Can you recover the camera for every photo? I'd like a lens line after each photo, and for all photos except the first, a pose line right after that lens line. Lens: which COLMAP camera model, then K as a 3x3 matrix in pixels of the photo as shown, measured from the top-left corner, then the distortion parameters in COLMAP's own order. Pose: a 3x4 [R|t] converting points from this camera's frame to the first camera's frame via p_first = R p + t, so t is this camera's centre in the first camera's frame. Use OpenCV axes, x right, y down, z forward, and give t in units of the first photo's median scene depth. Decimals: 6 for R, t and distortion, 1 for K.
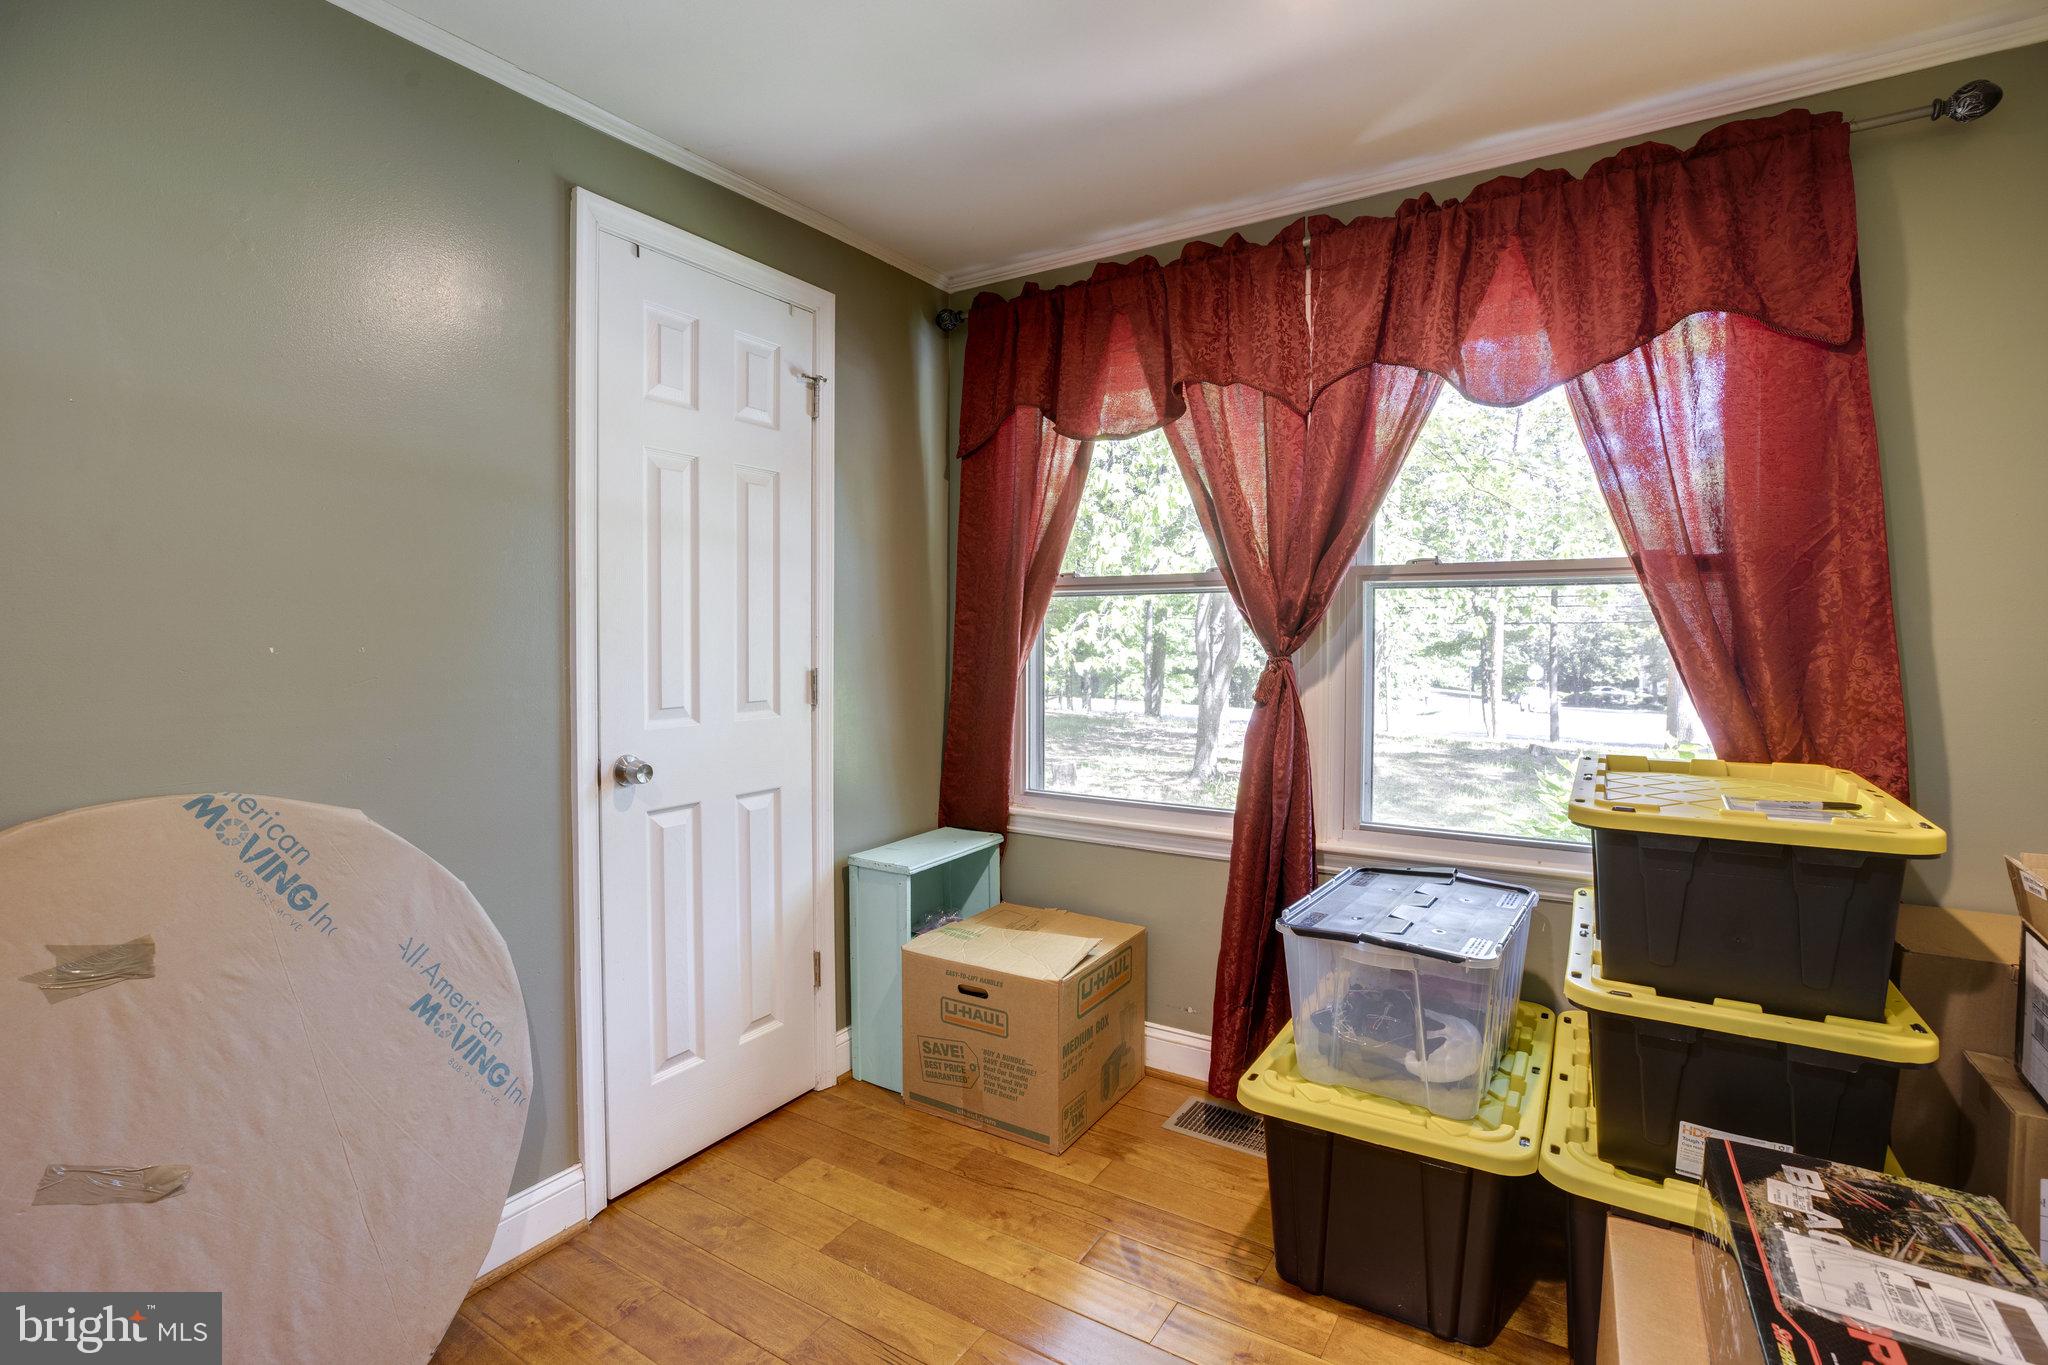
lens RADIAL K [[948.3, 0, 1025.0], [0, 948.3, 652.0], [0, 0, 1]] dist [-0.032328, 0.008793]
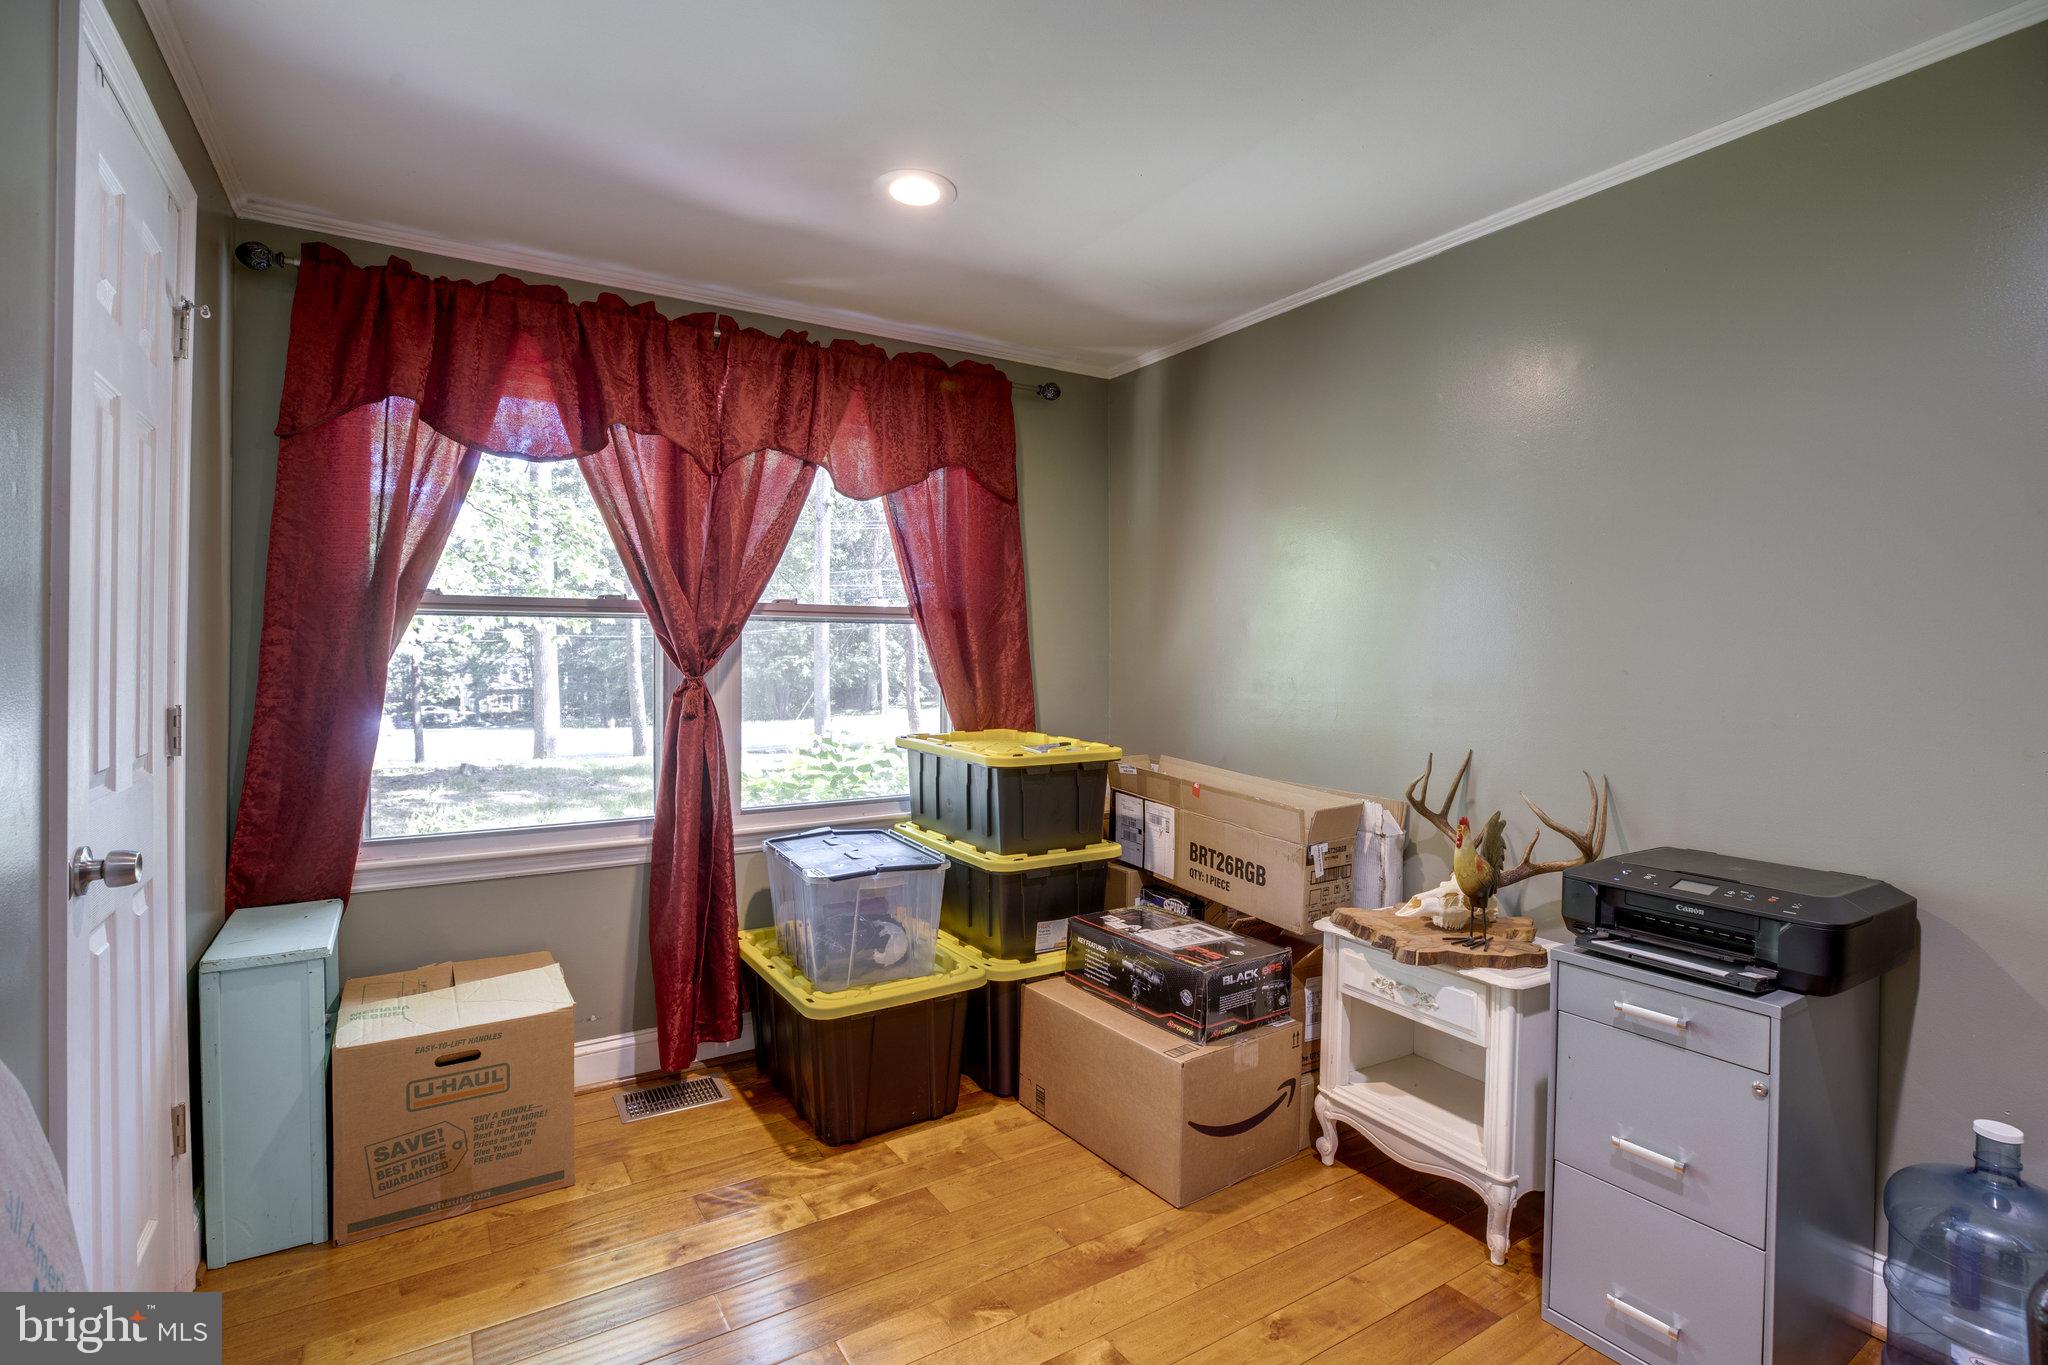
lens RADIAL K [[965.8, 0, 1015.0], [0, 965.8, 629.8], [0, 0, 1]] dist [-0.024334, 0.000586]
pose [[0.434492, 0.022444, 0.900396, -0.644735], [0.016488, 0.999324, -0.032867, -0.006205], [-0.900525, 0.029126, 0.433829, 0.124966]]
